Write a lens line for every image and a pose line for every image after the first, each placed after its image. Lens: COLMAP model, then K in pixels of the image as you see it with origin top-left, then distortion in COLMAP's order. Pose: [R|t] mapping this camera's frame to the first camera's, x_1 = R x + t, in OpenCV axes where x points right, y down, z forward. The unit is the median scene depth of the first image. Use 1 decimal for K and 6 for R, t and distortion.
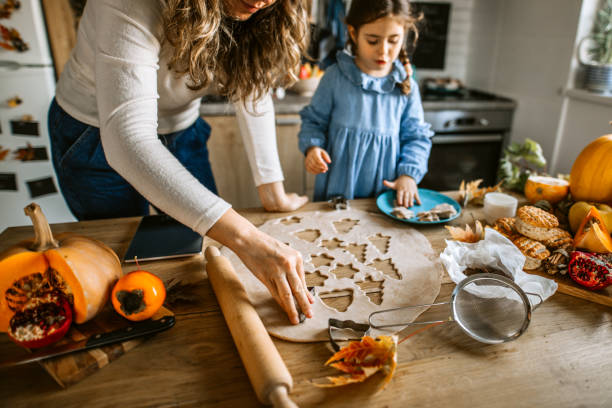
lens RADIAL K [[393.0, 0, 342.8], [0, 393.0, 178.0], [0, 0, 1]] dist [-0.025664, 0.001299]
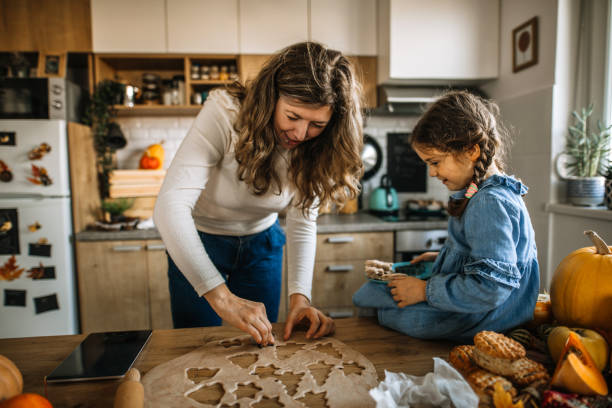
lens RADIAL K [[364.5, 0, 297.5], [0, 364.5, 201.8], [0, 0, 1]] dist [-0.026255, -0.000107]
pose [[0.989579, -0.029587, -0.140918, 0.125325], [-0.008125, 0.965629, -0.259799, 0.005104], [0.143761, 0.258237, 0.955325, 0.079722]]
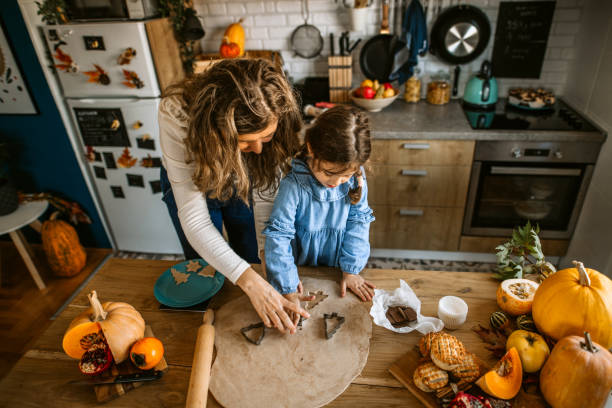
lens RADIAL K [[395.1, 0, 326.5], [0, 395.1, 201.7], [0, 0, 1]] dist [-0.029518, 0.002557]
pose [[0.933827, 0.126443, -0.334633, 0.326556], [-0.060413, 0.977755, 0.200862, -0.348494], [0.352587, -0.167354, 0.920693, -0.071514]]
